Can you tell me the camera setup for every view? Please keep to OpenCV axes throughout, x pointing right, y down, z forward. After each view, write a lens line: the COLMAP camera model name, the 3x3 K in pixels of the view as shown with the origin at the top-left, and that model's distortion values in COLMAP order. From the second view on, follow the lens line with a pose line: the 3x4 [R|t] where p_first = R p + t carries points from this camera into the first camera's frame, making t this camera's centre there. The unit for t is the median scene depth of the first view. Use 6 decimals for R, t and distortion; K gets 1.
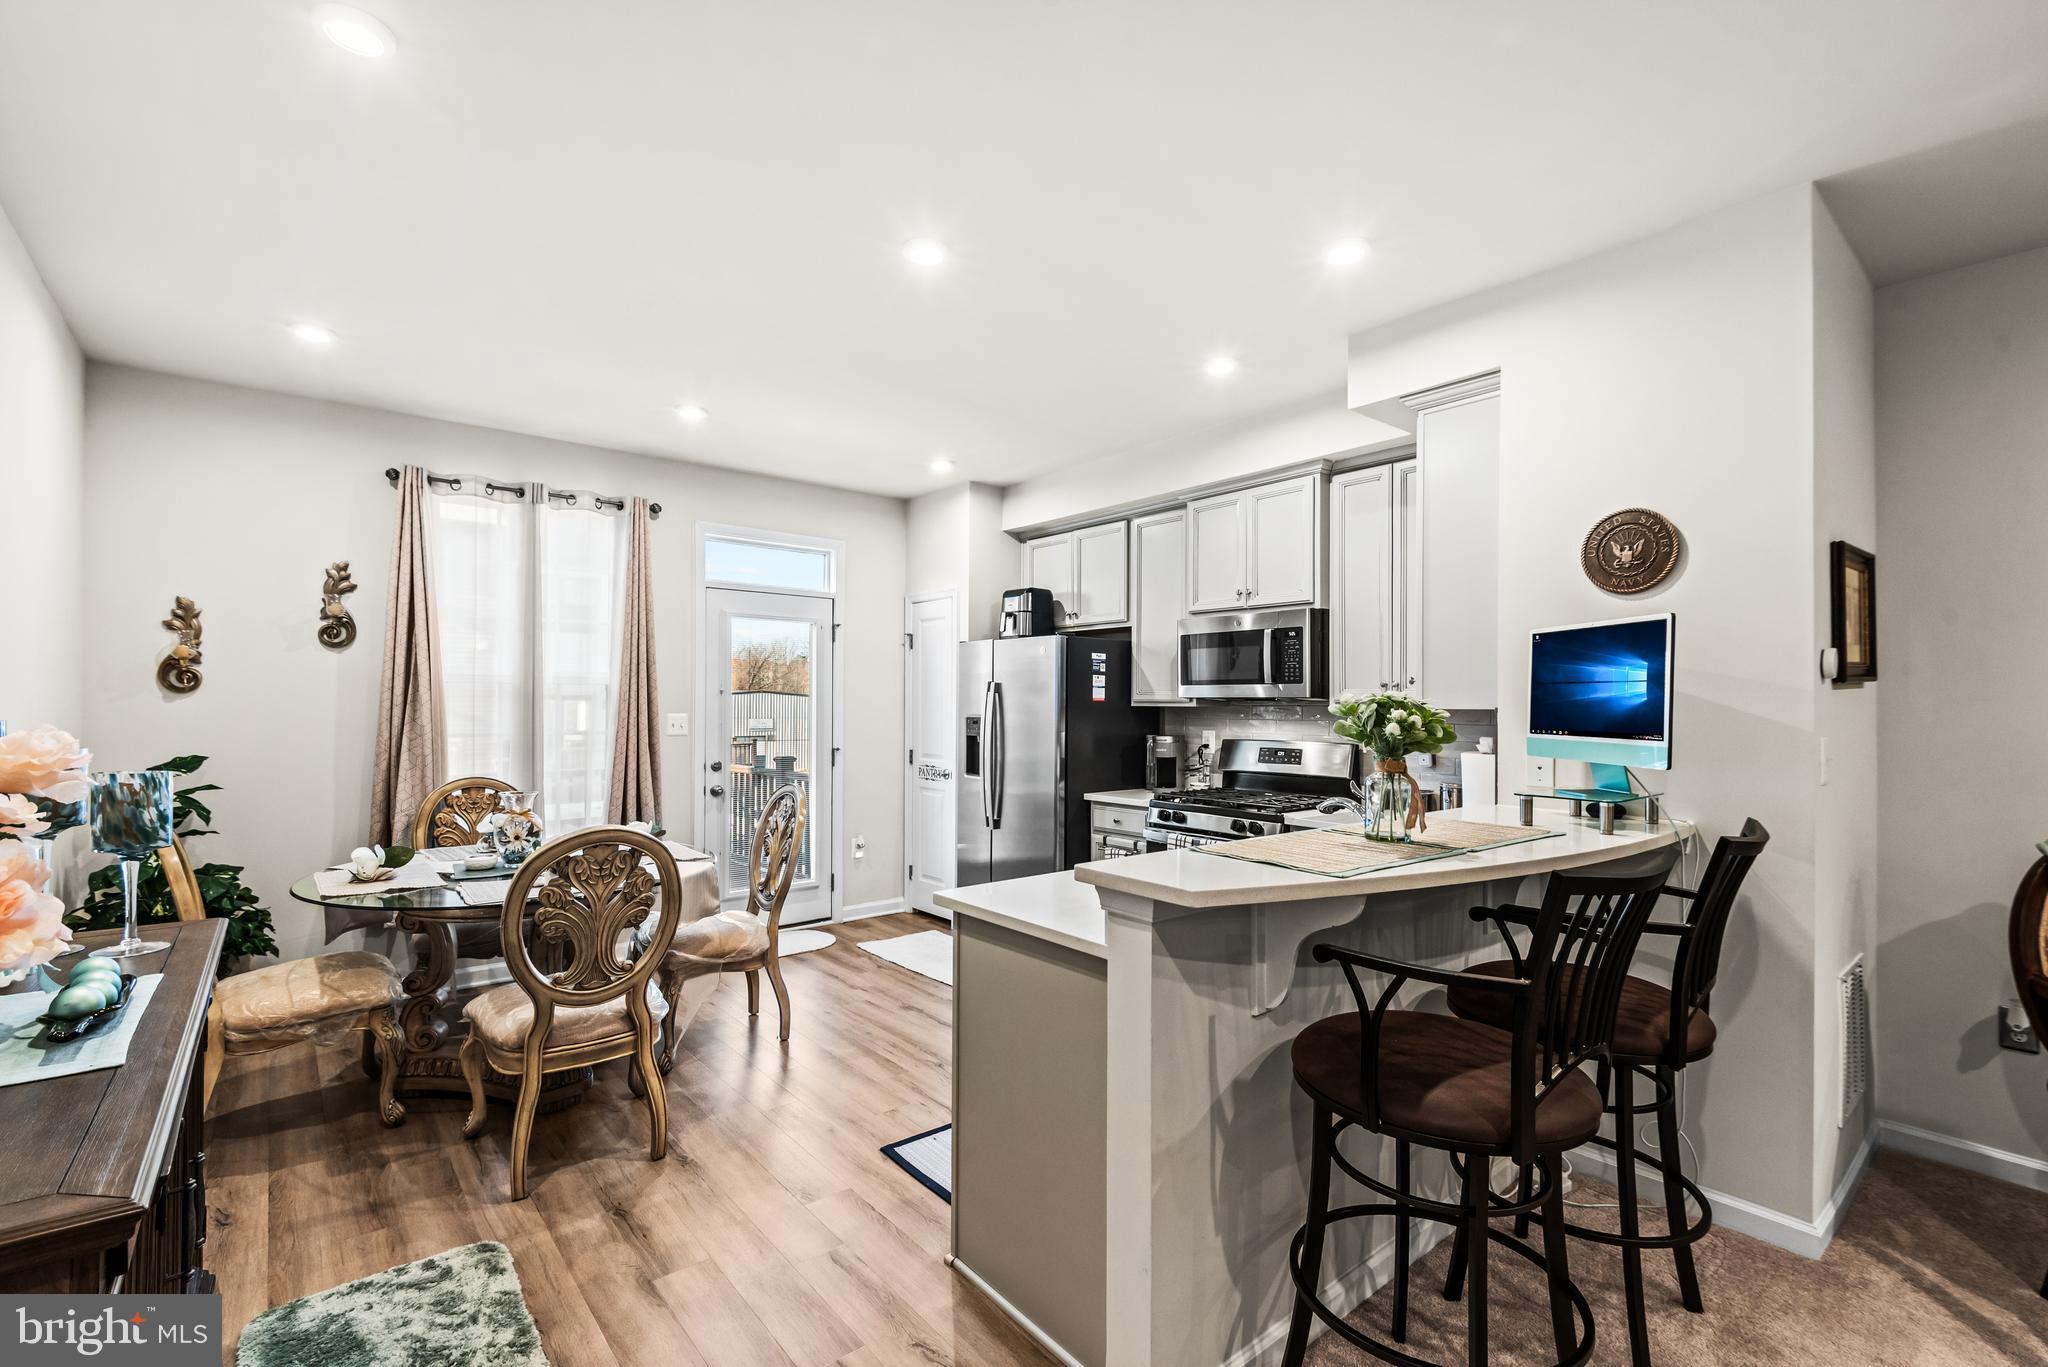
lens RADIAL K [[909.2, 0, 1052.0], [0, 909.2, 697.2], [0, 0, 1]] dist [0.001295, -0.015545]
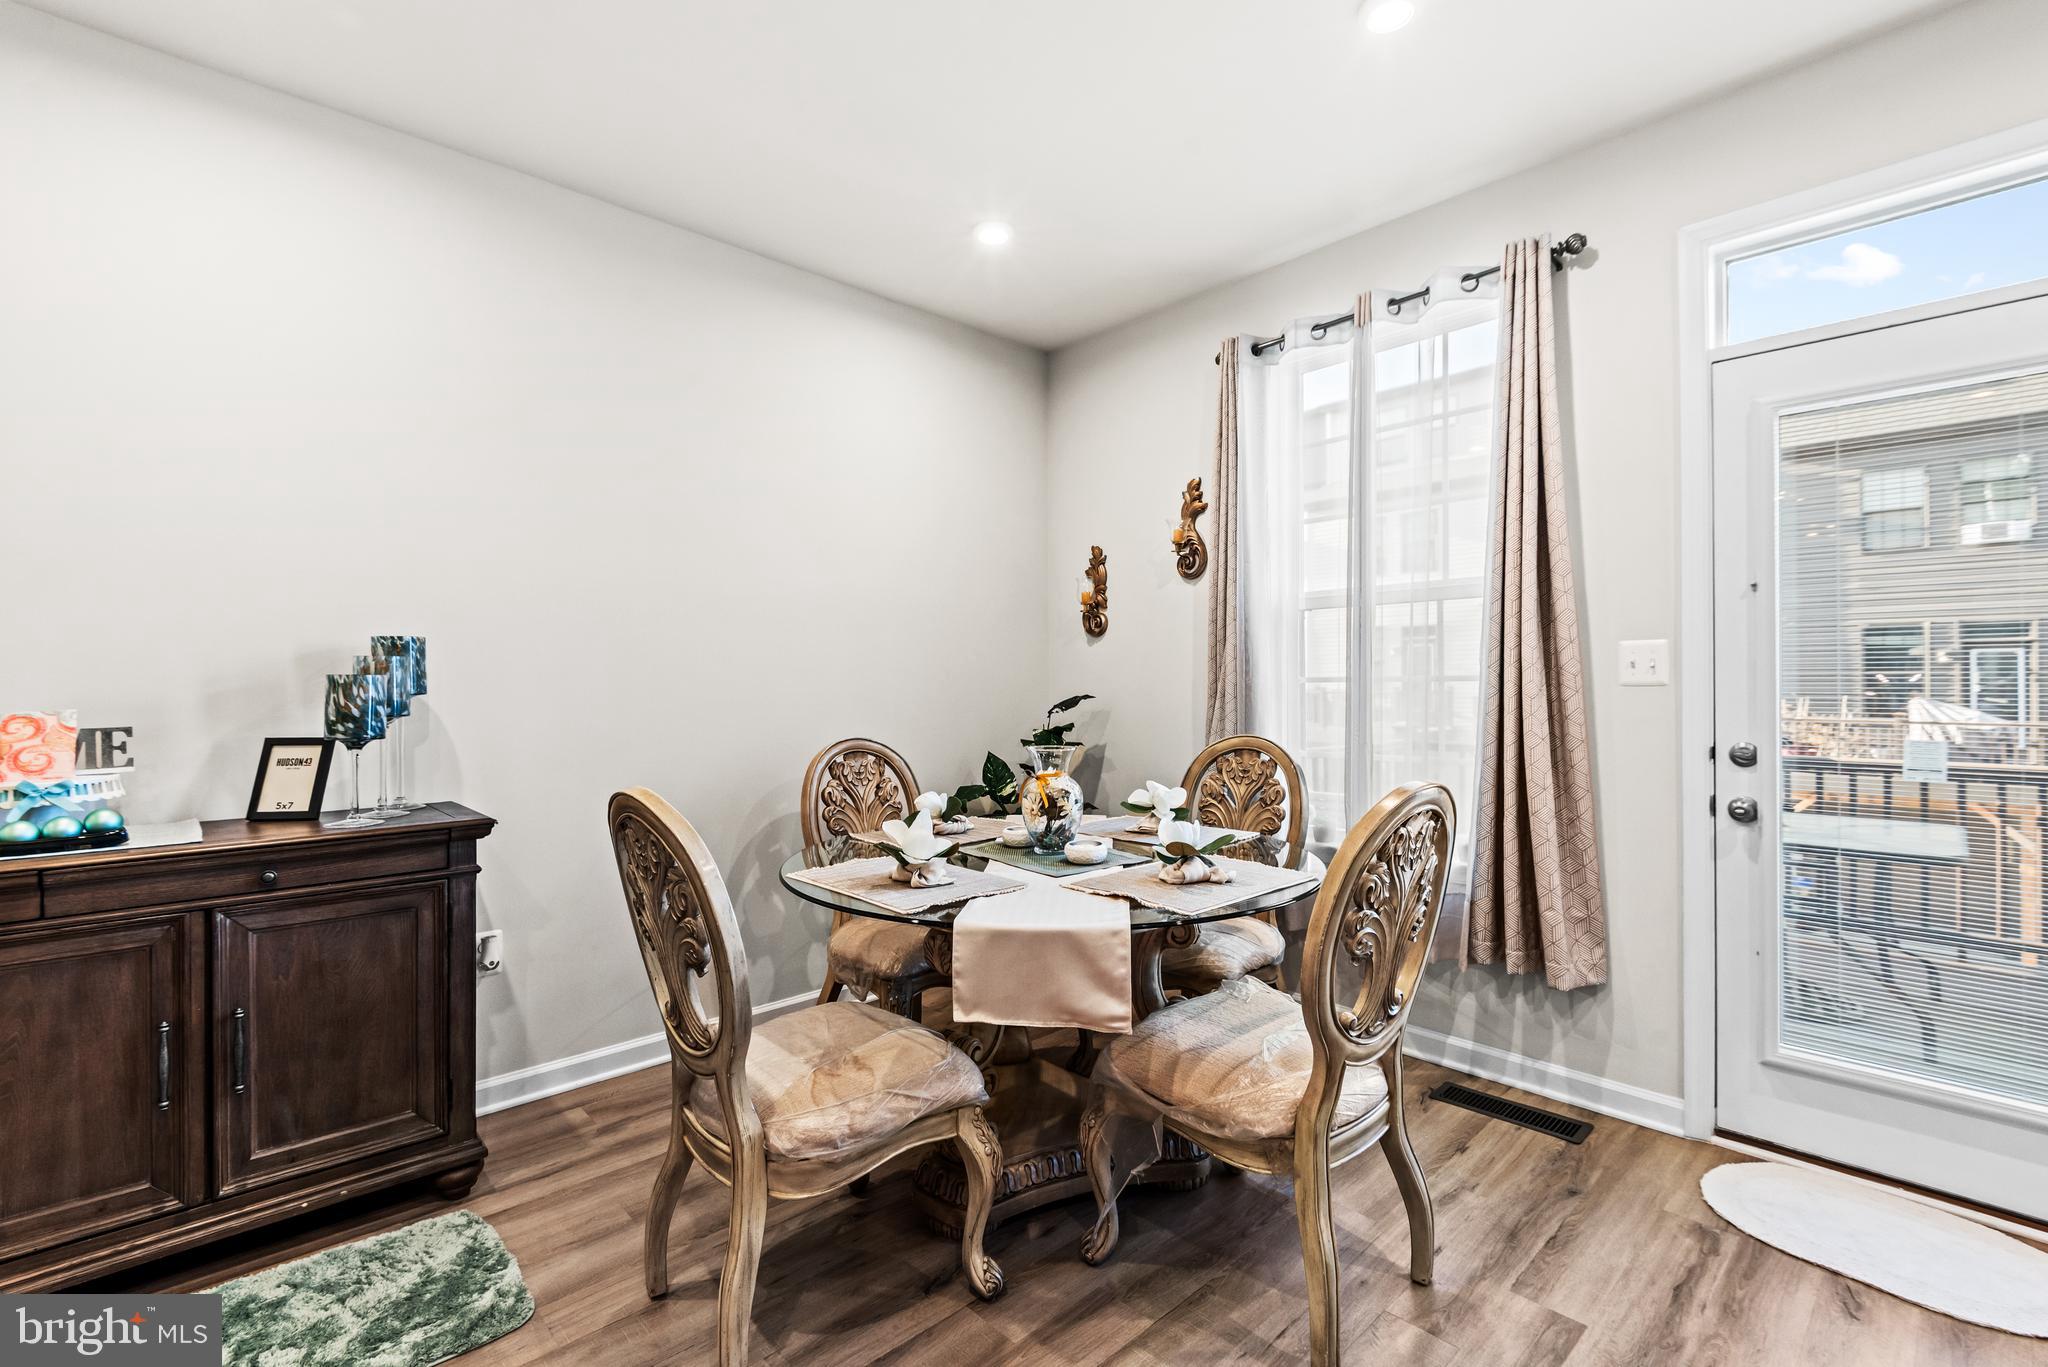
lens RADIAL K [[890.2, 0, 1024.0], [0, 890.2, 683.5], [0, 0, 1]] dist [0.020774, -0.019479]
pose [[0.030023, 0.001878, -0.999547, 0.070986], [0.015966, 0.999870, 0.002358, 0.040893], [0.999422, -0.016029, 0.029989, 0.769131]]
